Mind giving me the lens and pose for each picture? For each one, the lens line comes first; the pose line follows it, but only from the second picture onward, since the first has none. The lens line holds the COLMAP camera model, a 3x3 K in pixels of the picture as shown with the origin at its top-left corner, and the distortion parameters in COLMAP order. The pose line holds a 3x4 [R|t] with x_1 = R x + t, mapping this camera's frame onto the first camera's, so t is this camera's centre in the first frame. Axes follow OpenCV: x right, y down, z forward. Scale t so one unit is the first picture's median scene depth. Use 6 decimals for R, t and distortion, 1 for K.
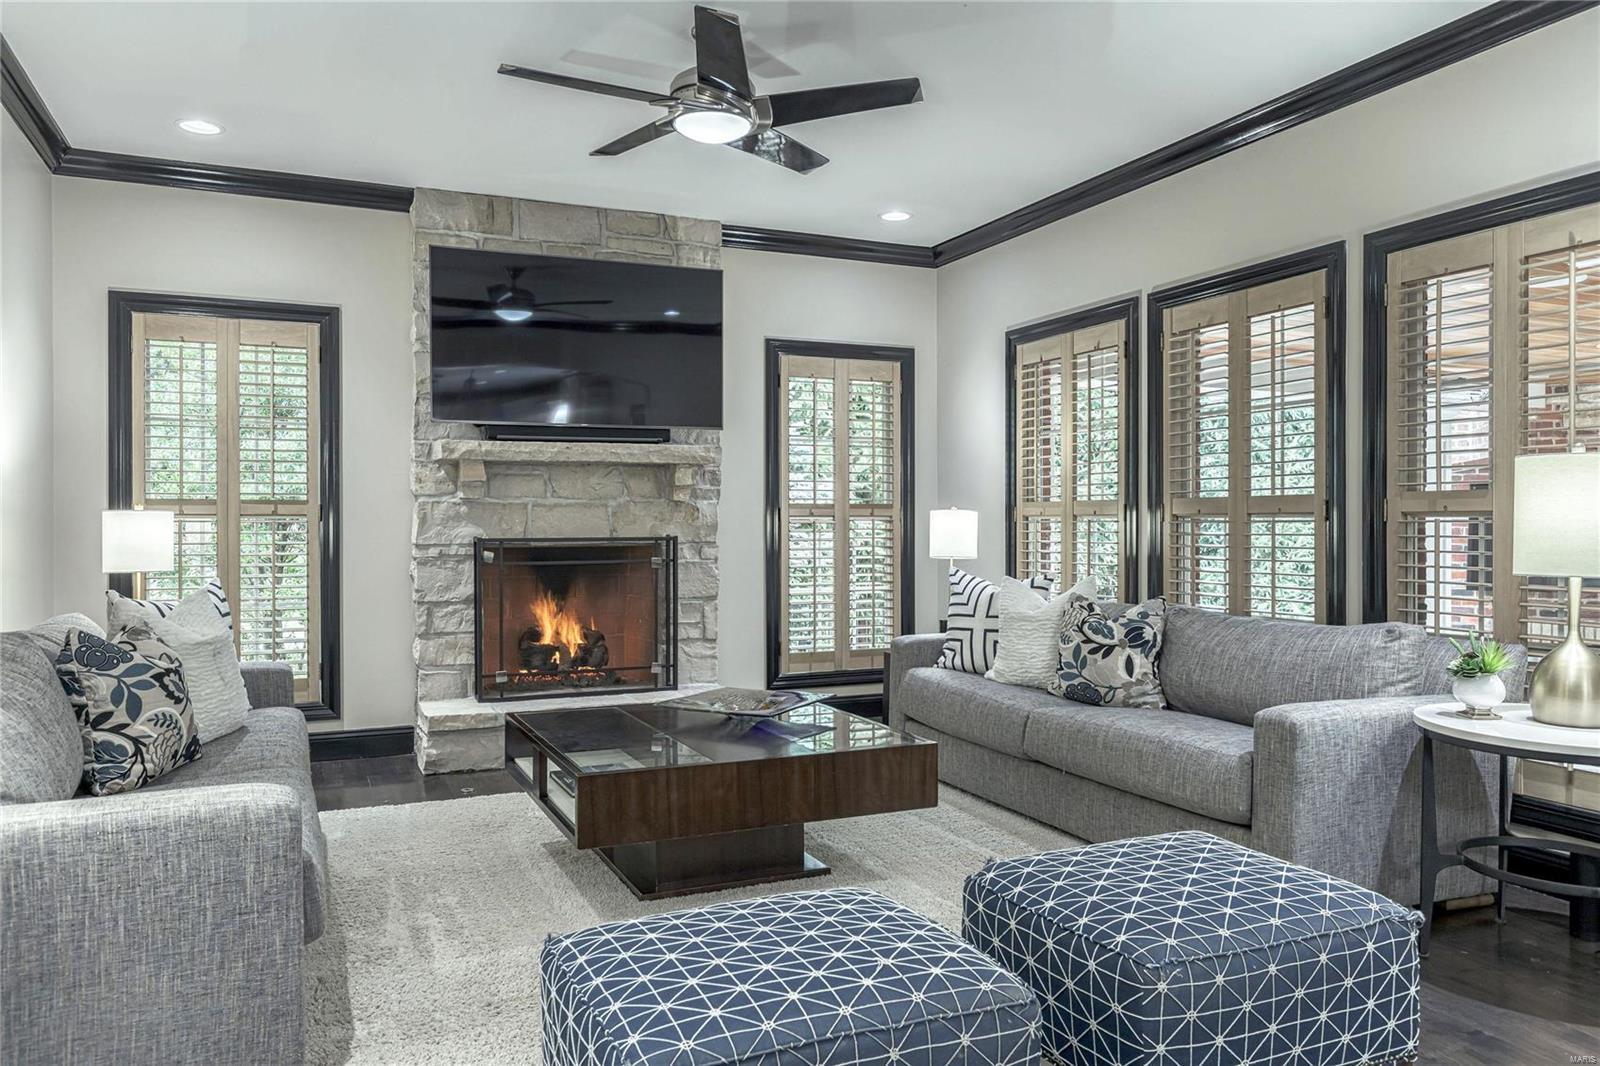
lens RADIAL K [[1131.1, 0, 805.3], [0, 1131.1, 529.1], [0, 0, 1]] dist [-0.000077, -0.000992]
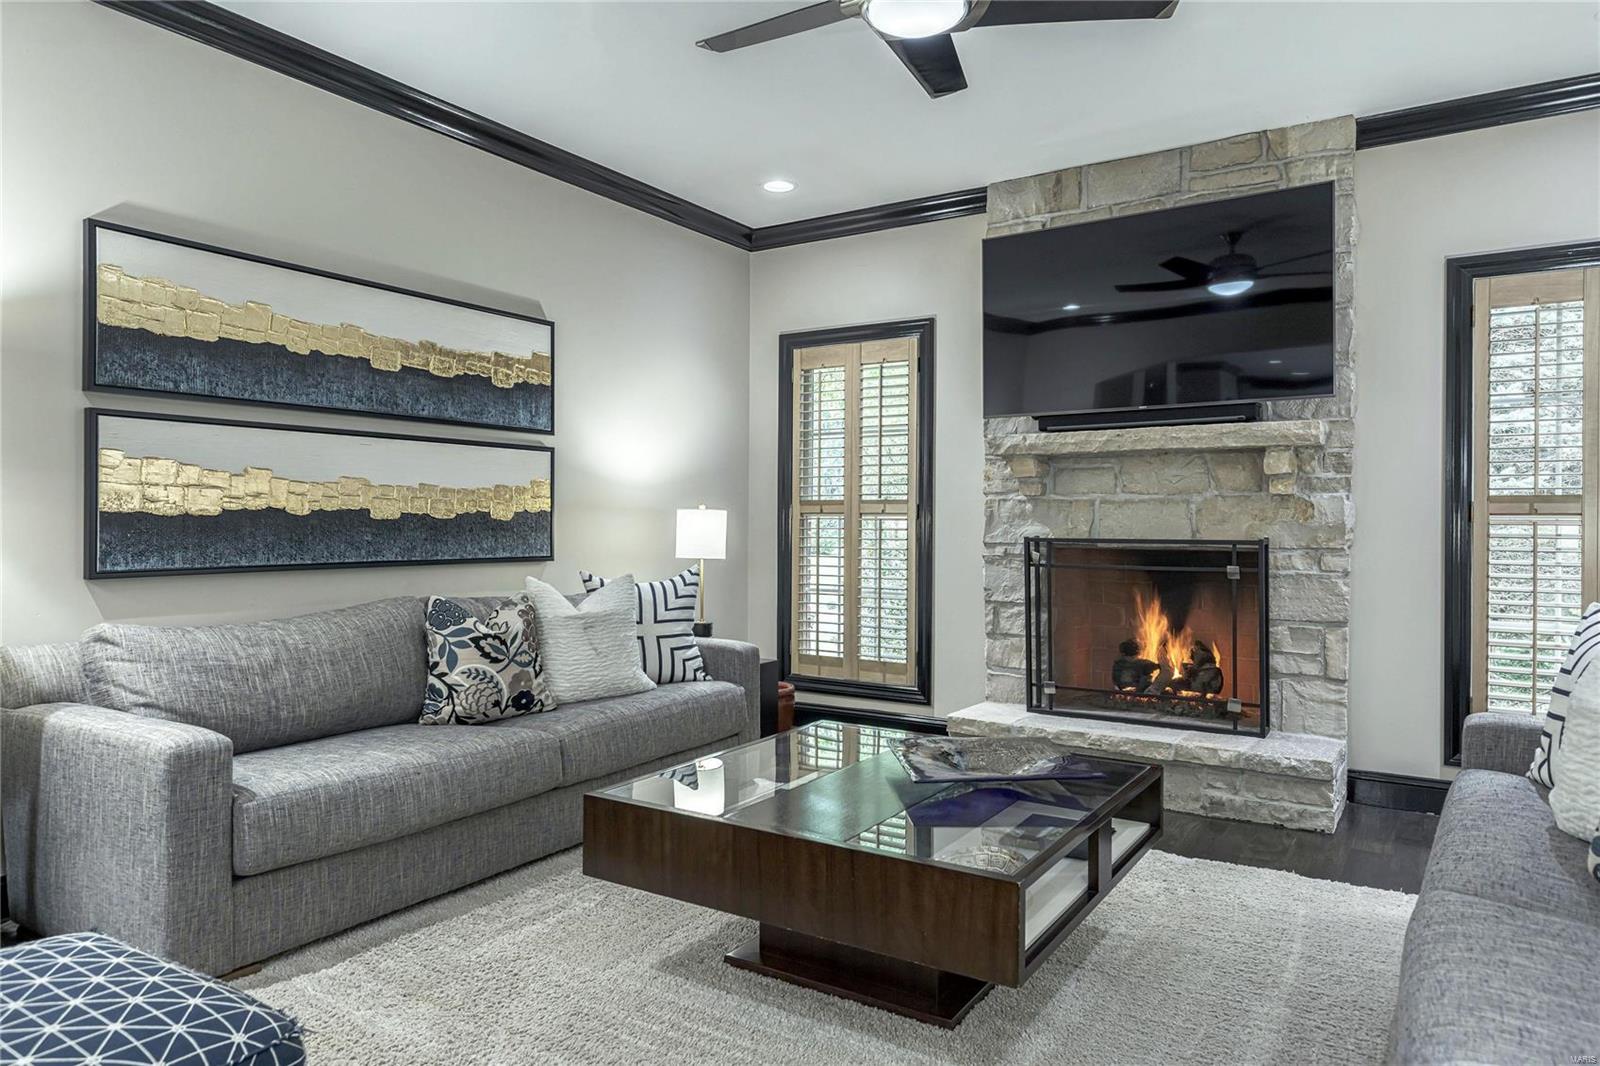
lens RADIAL K [[1013.7, 0, 805.4], [0, 1013.7, 522.1], [0, 0, 1]] dist [-0.001362, 0.000161]
pose [[0.545545, 0.004829, -0.838068, 0.313877], [-0.011009, 0.999938, -0.001405, -0.001477], [0.838009, 0.009993, 0.545564, 0.376571]]
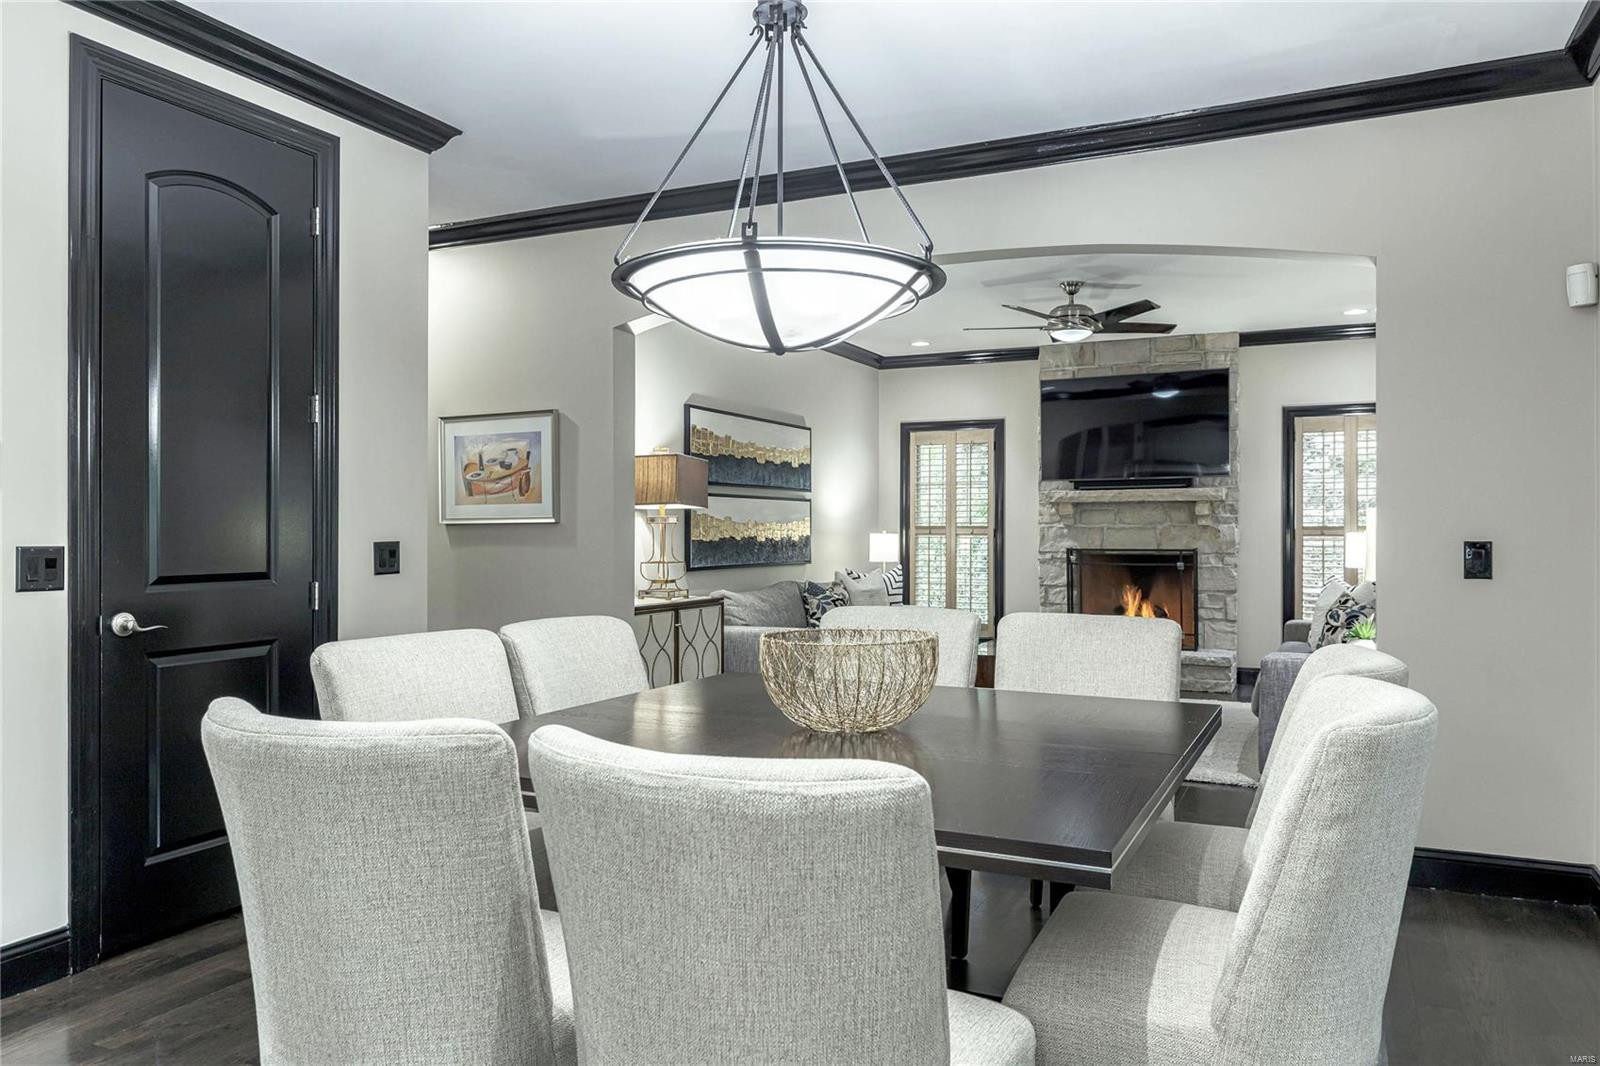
lens RADIAL K [[1101.8, 0, 805.4], [0, 1101.8, 525.7], [0, 0, 1]] dist [-0.001923, -0.002136]
pose [[0.646998, -0.001036, -0.762491, 0.704820], [-0.005733, 0.999964, -0.006223, -0.013204], [0.762471, 0.008398, 0.646968, -0.363648]]
